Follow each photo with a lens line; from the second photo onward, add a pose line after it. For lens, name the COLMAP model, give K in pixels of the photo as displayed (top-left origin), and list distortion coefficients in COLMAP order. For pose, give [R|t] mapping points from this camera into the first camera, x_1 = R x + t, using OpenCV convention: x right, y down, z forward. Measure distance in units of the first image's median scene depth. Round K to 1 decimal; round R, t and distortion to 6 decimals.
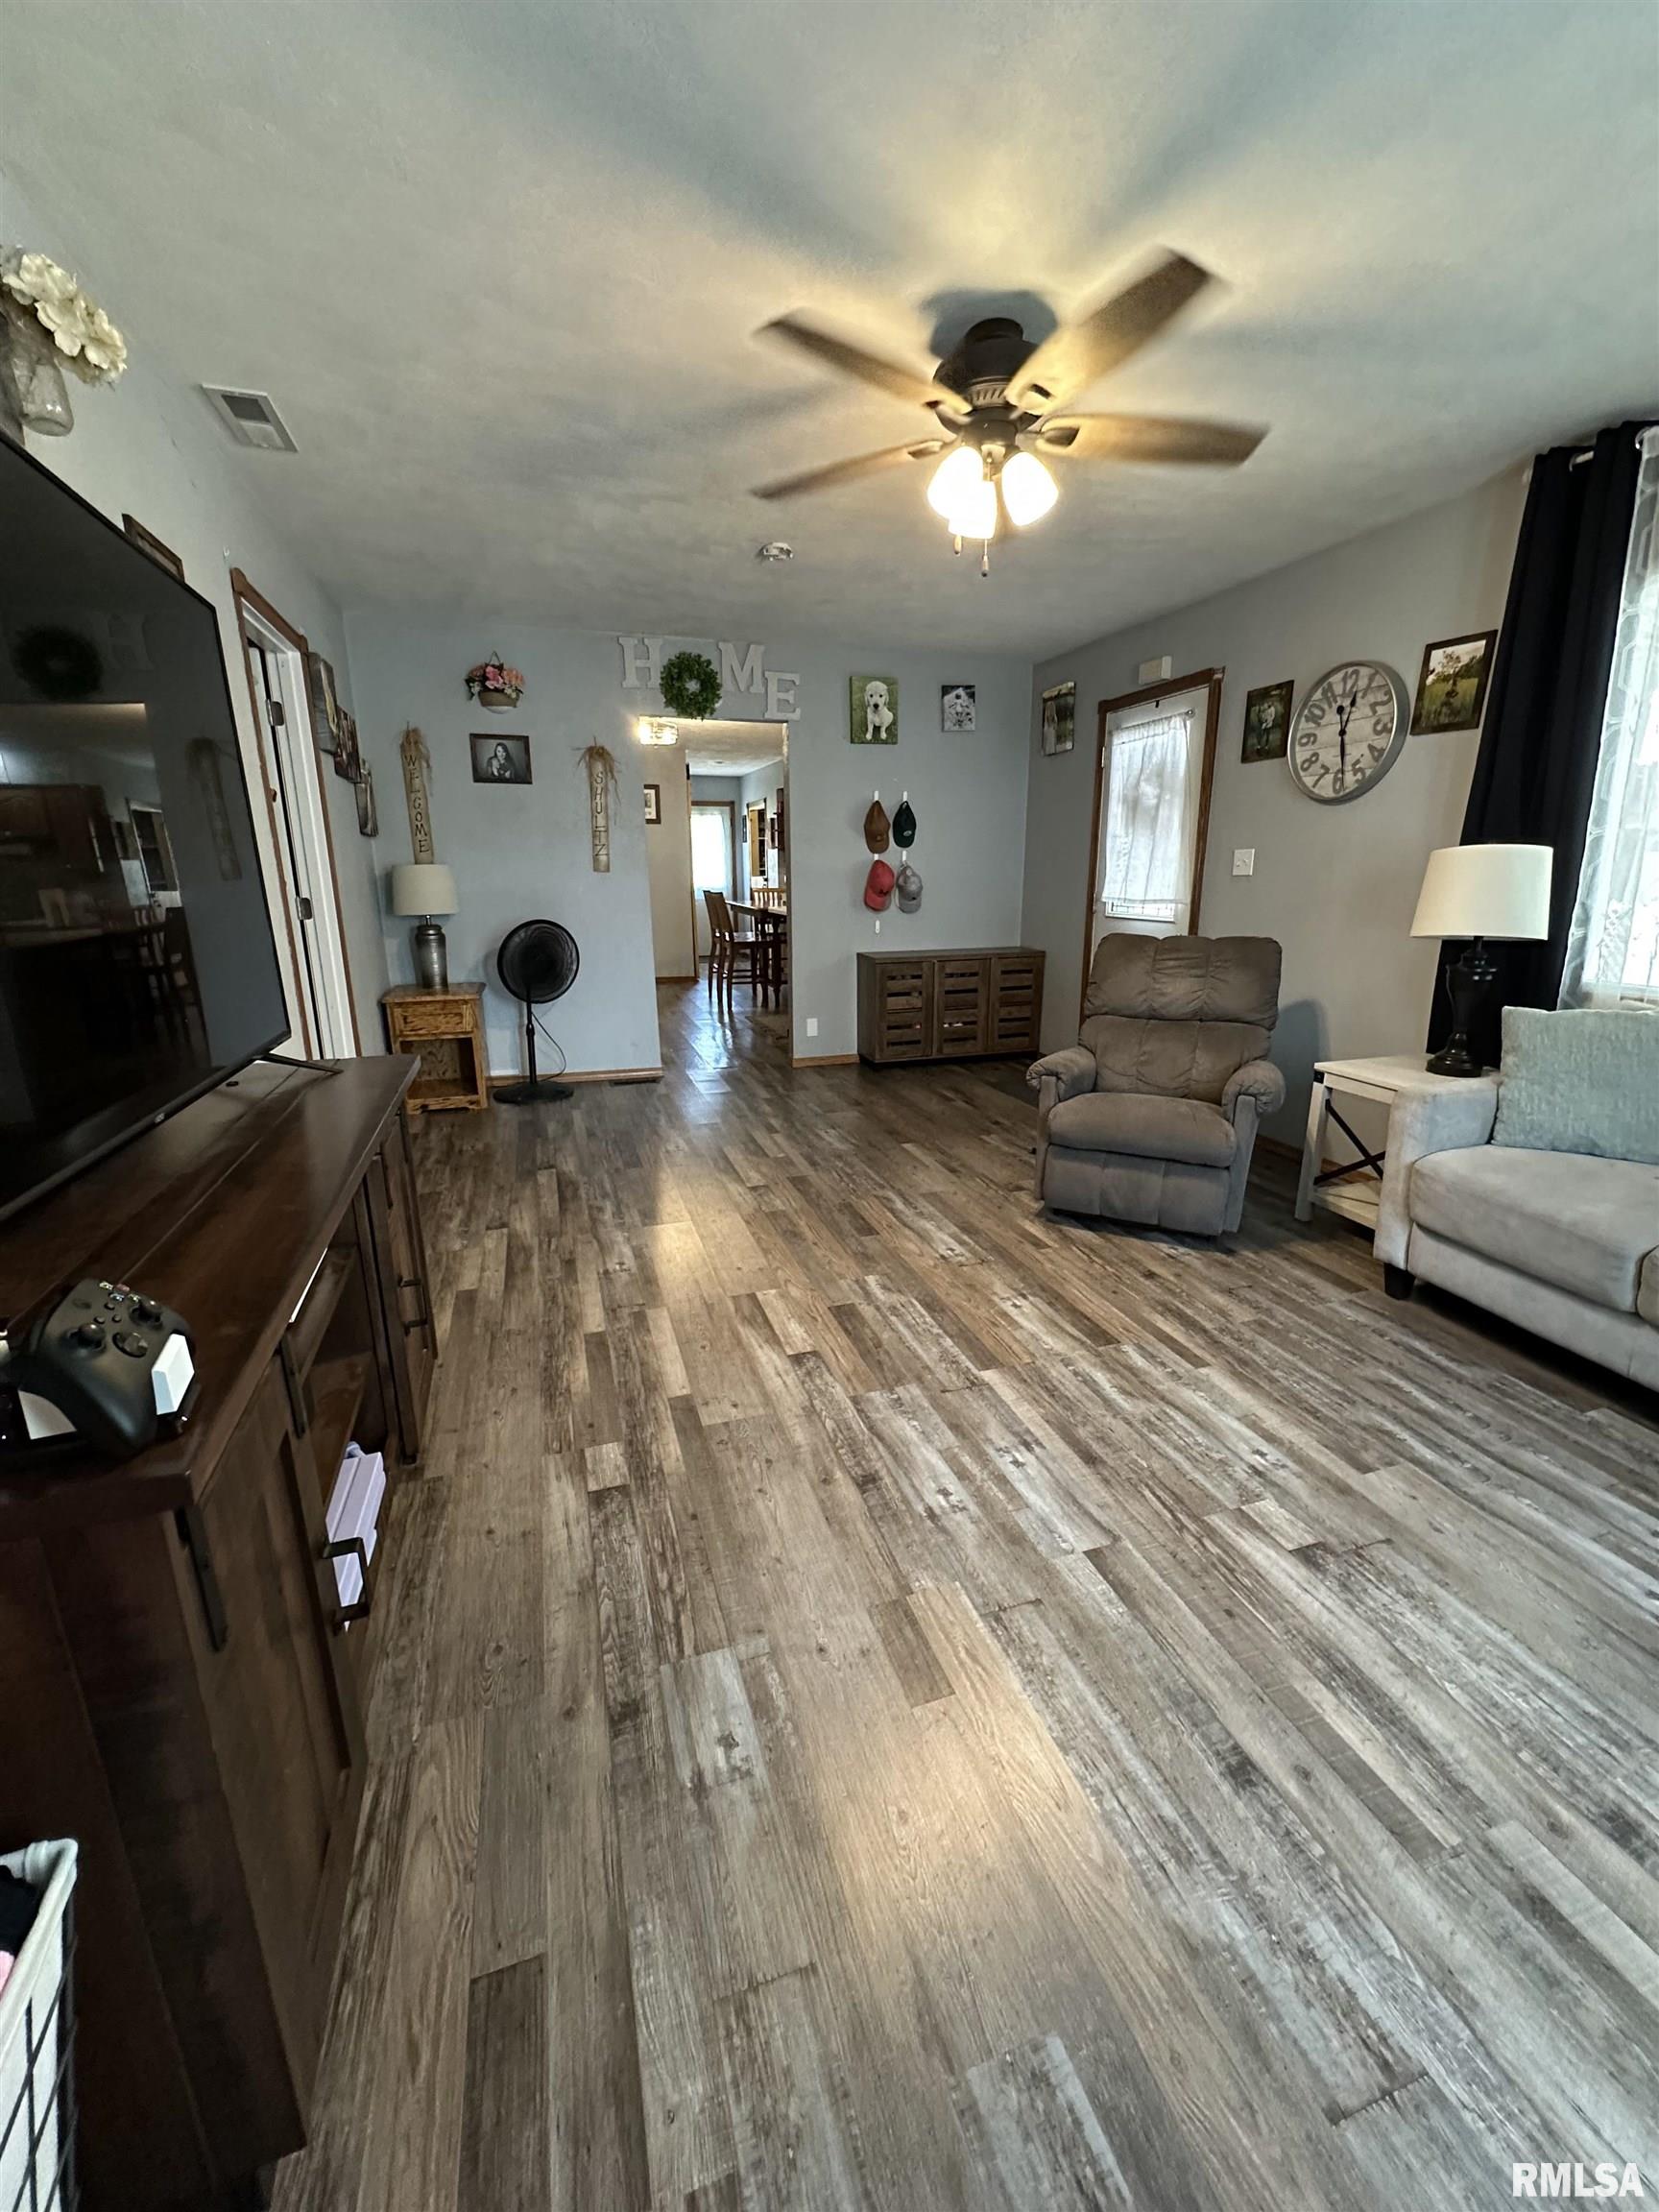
lens RADIAL K [[878.4, 0, 832.9], [0, 878.4, 1097.3], [0, 0, 1]] dist [-0.004247, -0.000102]
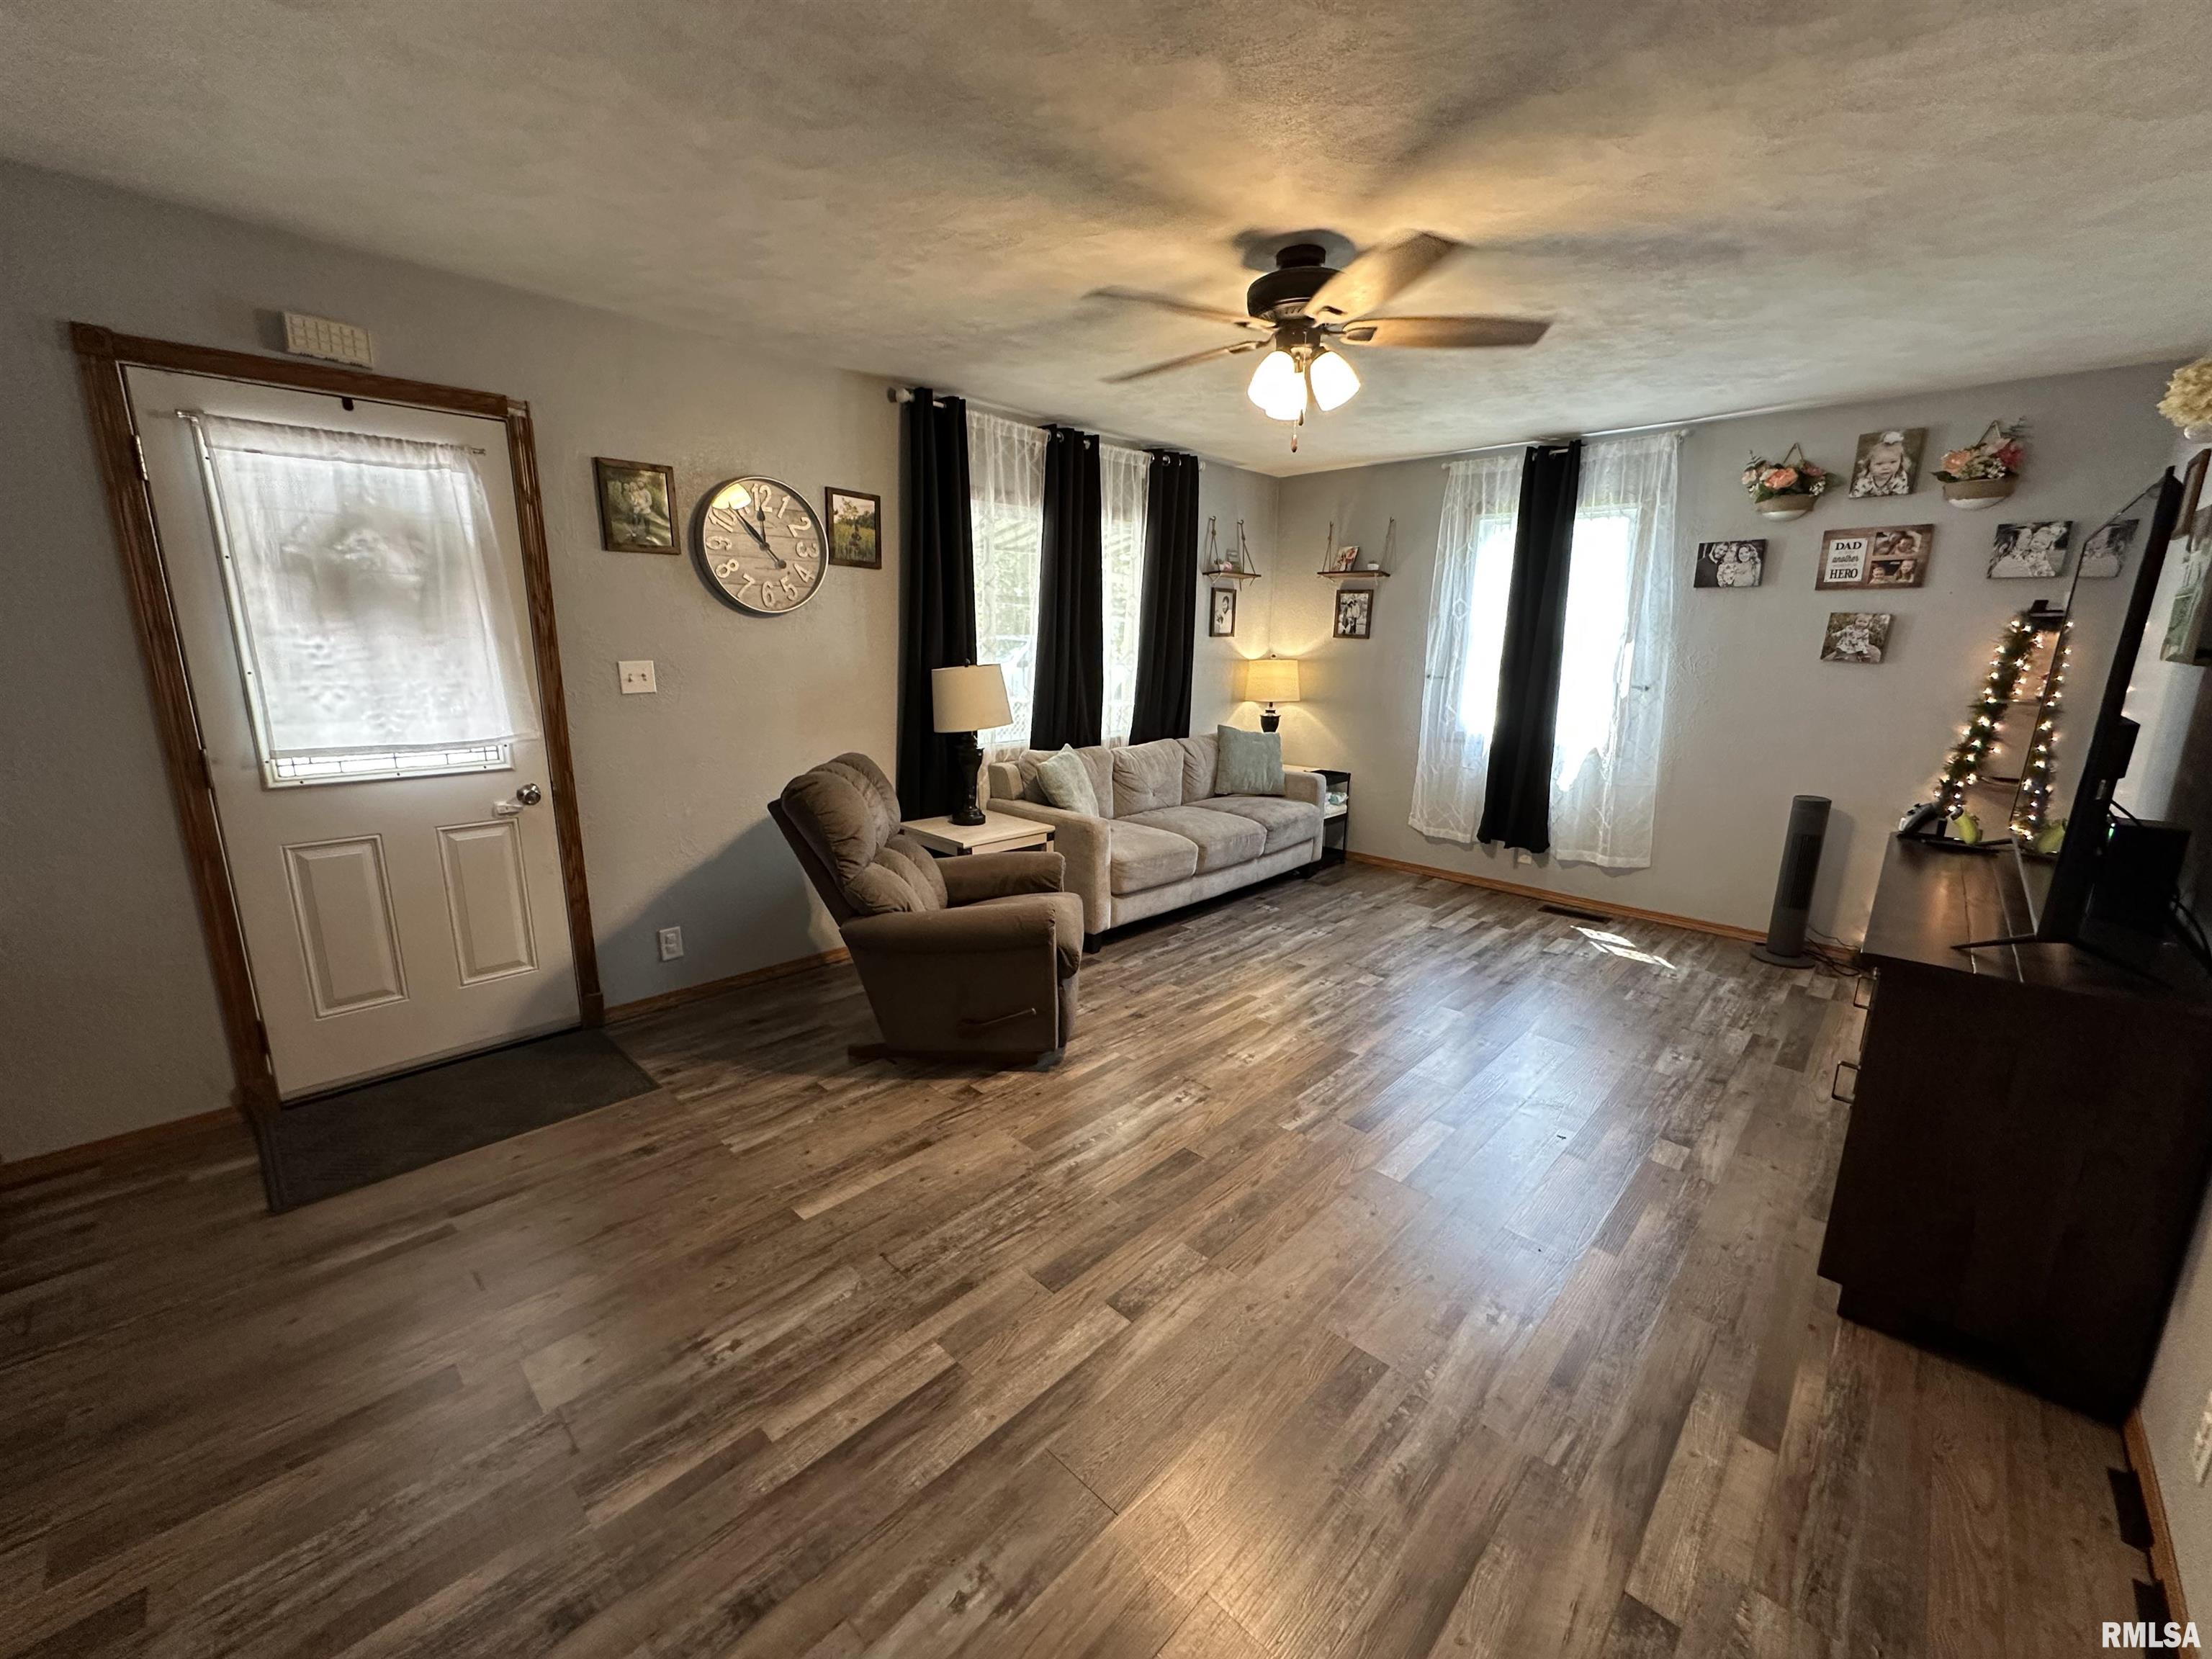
lens RADIAL K [[878.4, 0, 1095.1], [0, 878.4, 831.4], [0, 0, 1]] dist [-0.004247, -0.000102]
pose [[-0.463569, -0.196535, 0.863989, -0.609642], [0.211137, 0.922501, 0.323130, -0.436183], [-0.860537, 0.332213, -0.386147, 1.409806]]
